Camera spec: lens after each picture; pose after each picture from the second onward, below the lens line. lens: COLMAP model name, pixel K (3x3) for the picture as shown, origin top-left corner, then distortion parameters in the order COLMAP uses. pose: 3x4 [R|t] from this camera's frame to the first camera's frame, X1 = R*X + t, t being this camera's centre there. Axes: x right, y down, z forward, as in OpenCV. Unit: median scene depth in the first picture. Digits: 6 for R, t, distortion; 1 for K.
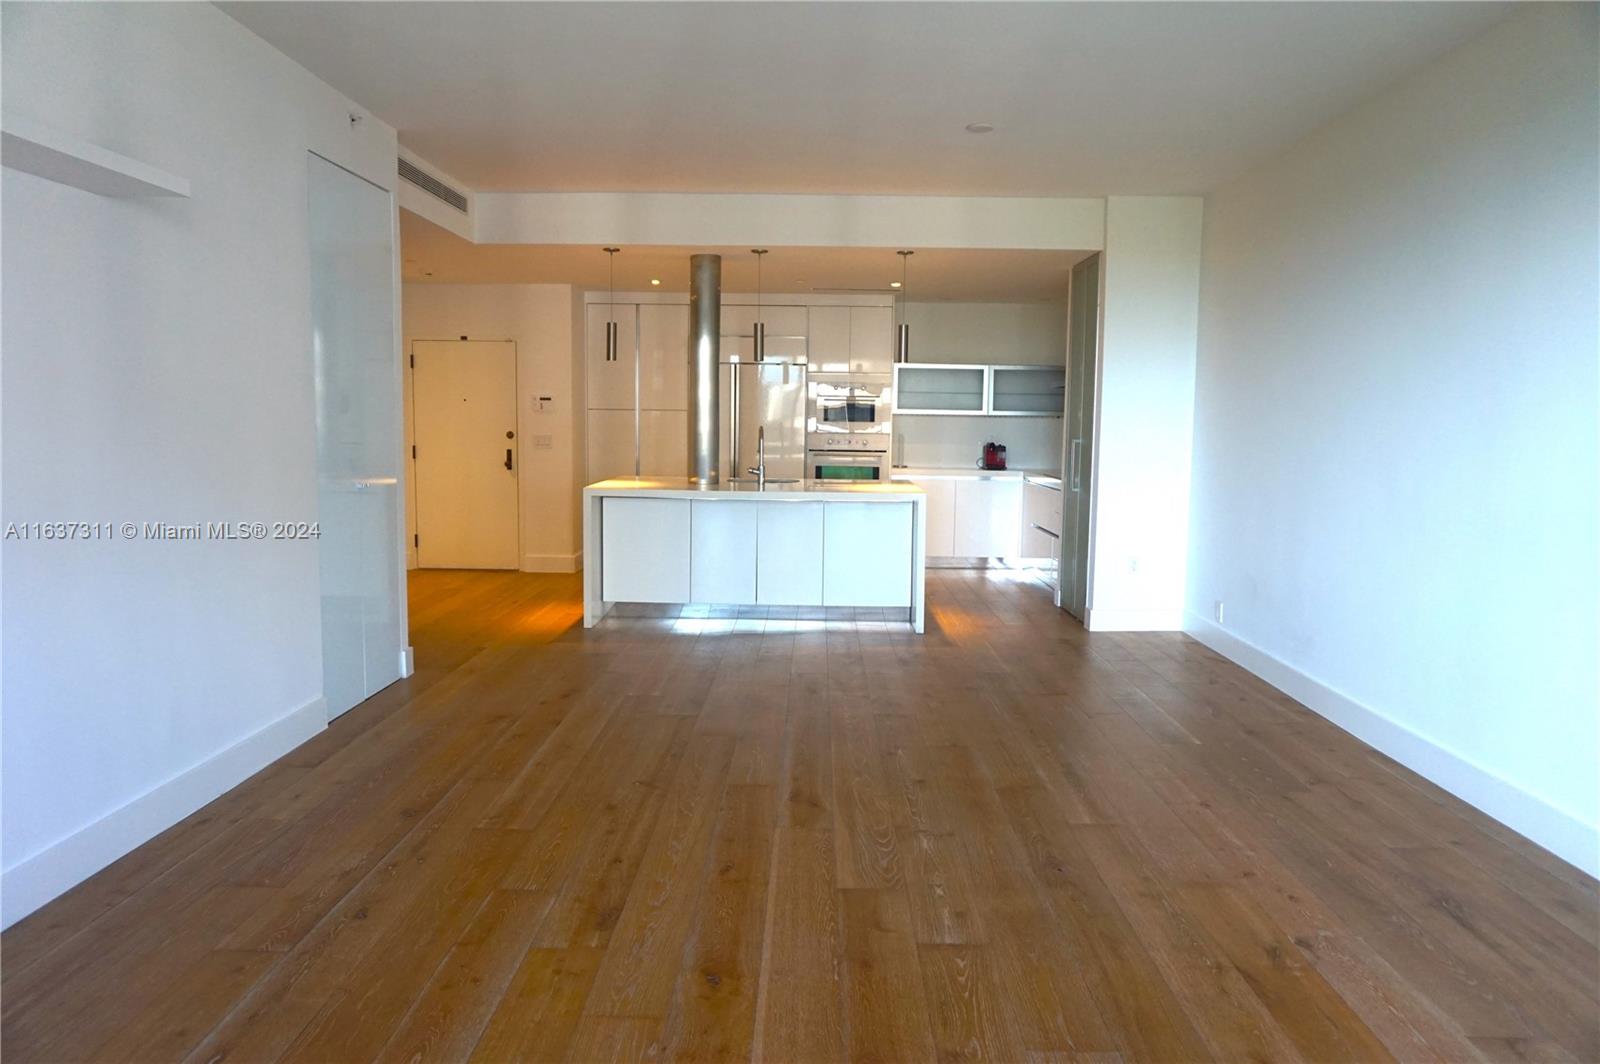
lens RADIAL K [[1106.0, 0, 776.6], [0, 1106.0, 514.8], [0, 0, 1]] dist [-0.040071, 0.034389]
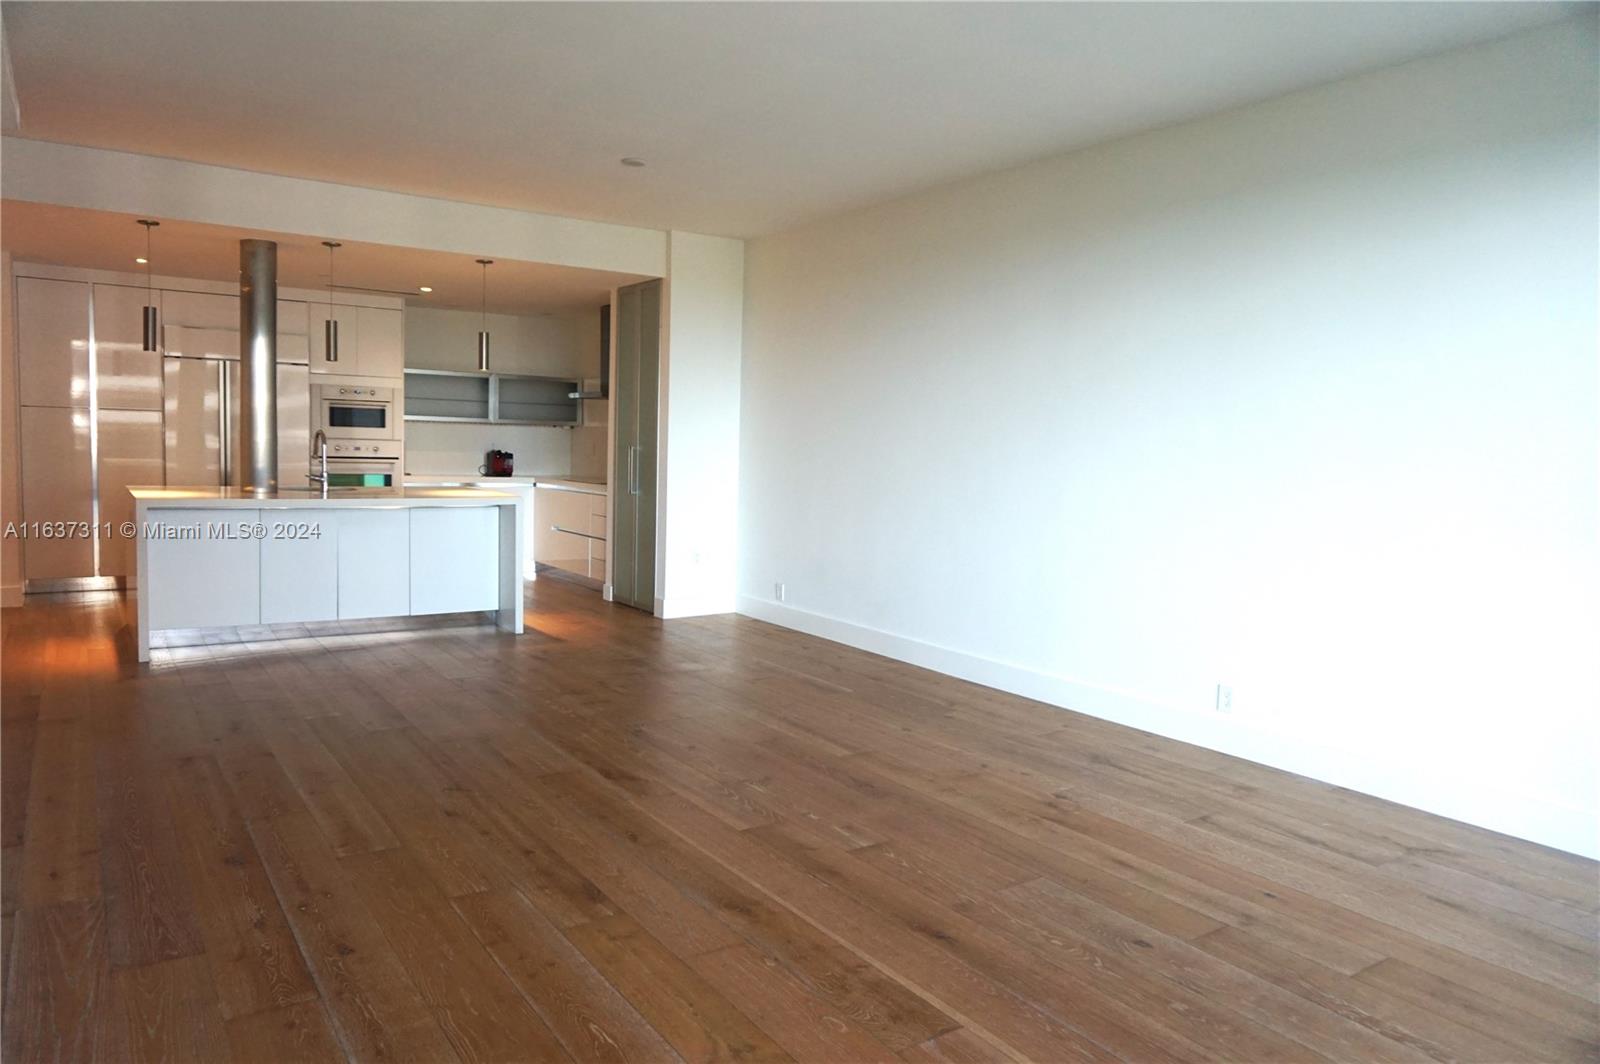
lens RADIAL K [[1106.0, 0, 796.6], [0, 1106.0, 537.0], [0, 0, 1]] dist [-0.040071, 0.034389]
pose [[0.811086, -0.038462, 0.583661, -0.380783], [0.030813, 0.999260, 0.023031, 0.001485], [-0.584115, -0.000696, 0.811671, 0.009872]]
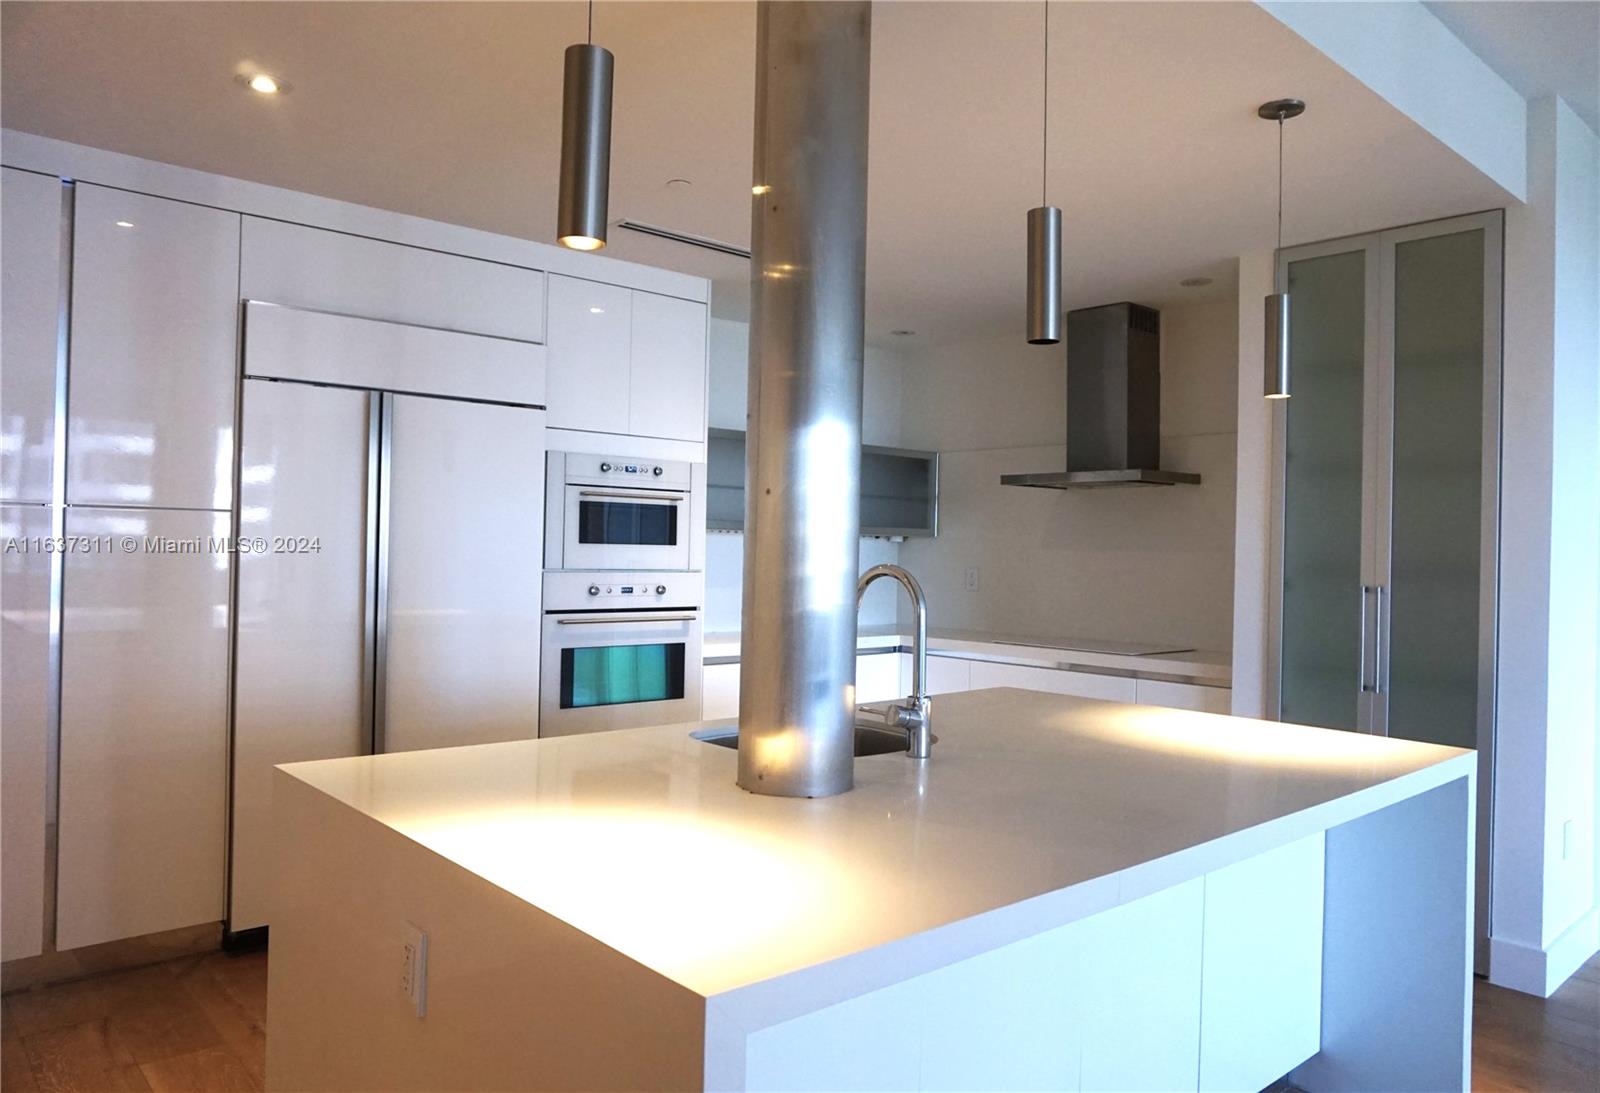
lens RADIAL K [[1095.8, 0, 811.1], [0, 1095.8, 539.5], [0, 0, 1]] dist [-0.055233, 0.002139]
pose [[0.707240, 0.008594, 0.706921, -0.400564], [0.049486, 0.996872, -0.061627, -0.113217], [-0.705239, 0.078568, 0.704602, 1.303692]]
